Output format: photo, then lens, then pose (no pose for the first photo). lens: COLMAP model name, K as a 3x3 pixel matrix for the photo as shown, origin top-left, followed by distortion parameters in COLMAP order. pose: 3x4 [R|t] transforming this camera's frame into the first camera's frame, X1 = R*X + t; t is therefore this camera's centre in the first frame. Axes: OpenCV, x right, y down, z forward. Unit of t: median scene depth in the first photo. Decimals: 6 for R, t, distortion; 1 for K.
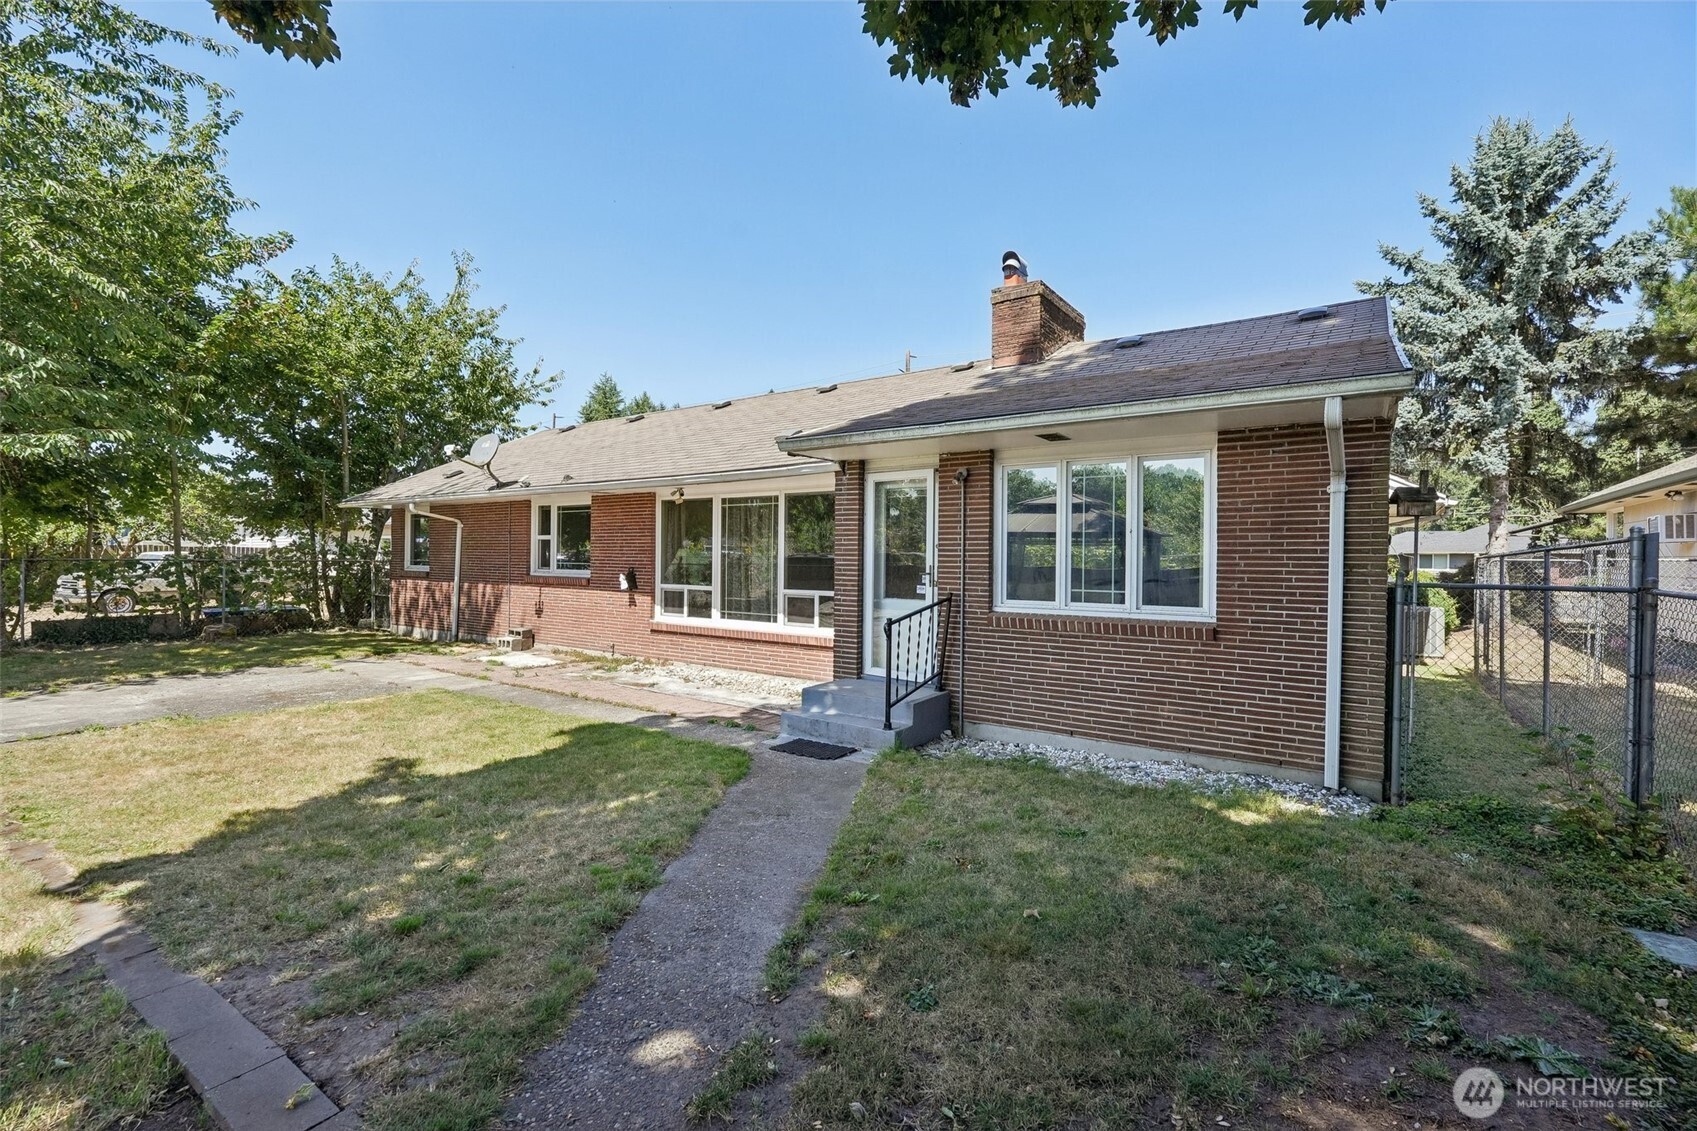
lens RADIAL K [[749.8, 0, 854.5], [0, 749.8, 560.3], [0, 0, 1]] dist [-0.011995, 0.008105]
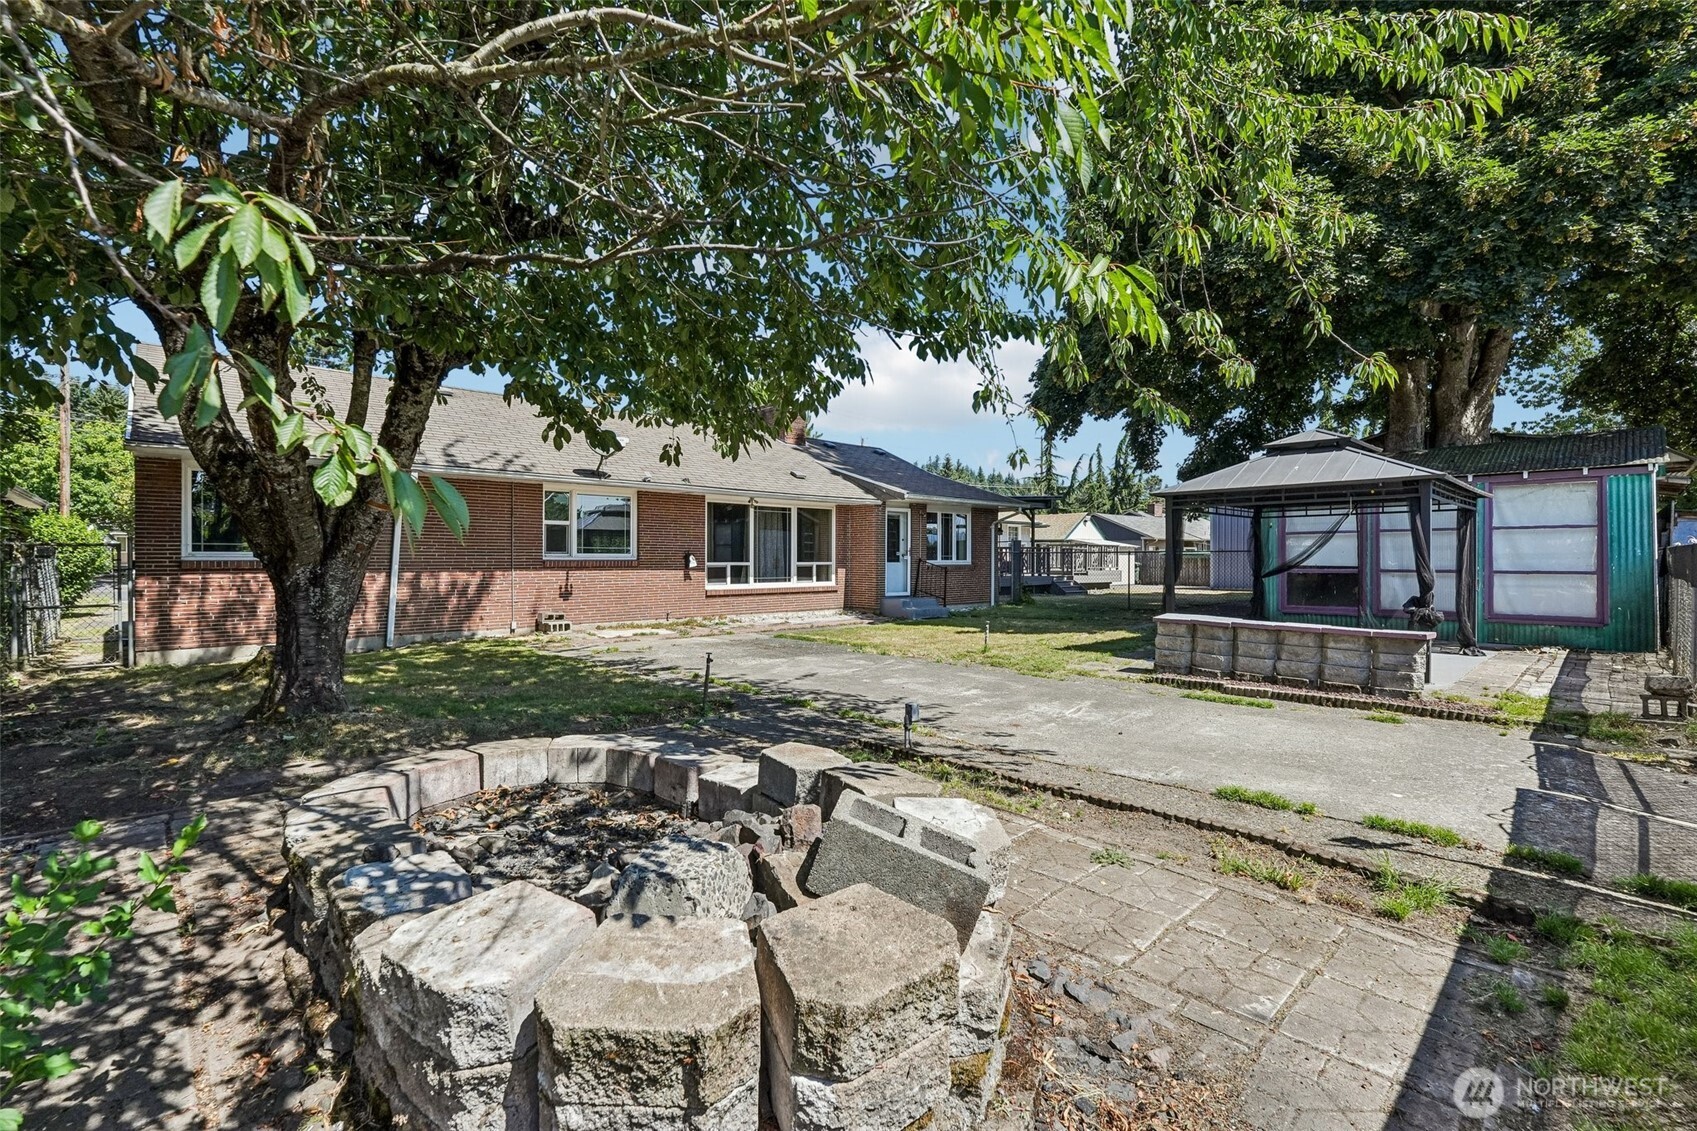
lens RADIAL K [[749.8, 0, 854.5], [0, 749.8, 560.3], [0, 0, 1]] dist [-0.011995, 0.008105]
pose [[0.177989, -0.015485, 0.983911, -1.643901], [0.001517, 0.999879, 0.015462, 0.007180], [-0.984031, -0.001260, 0.177991, 0.513108]]
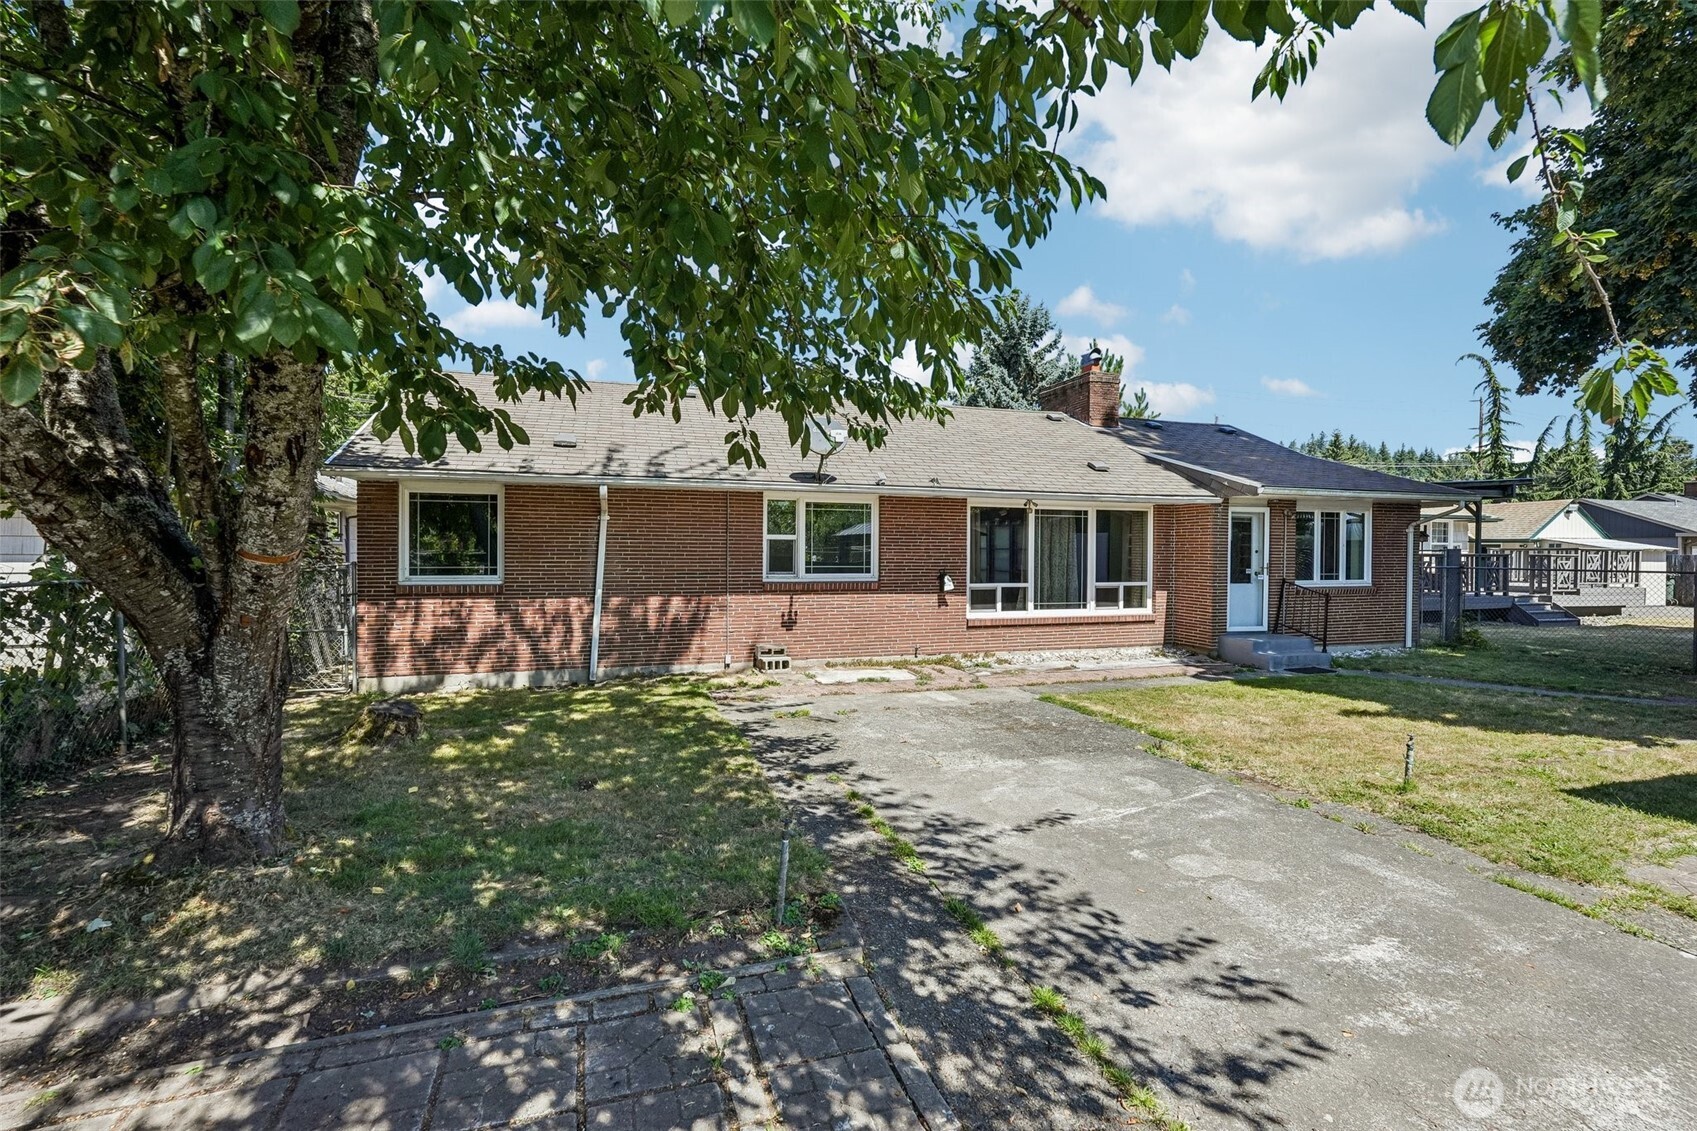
lens RADIAL K [[749.8, 0, 854.5], [0, 749.8, 560.3], [0, 0, 1]] dist [-0.011995, 0.008105]
pose [[0.586921, -0.020984, 0.809372, -1.291364], [0.001212, 0.999686, 0.025039, -0.030658], [-0.809643, -0.013715, 0.586762, 0.526792]]
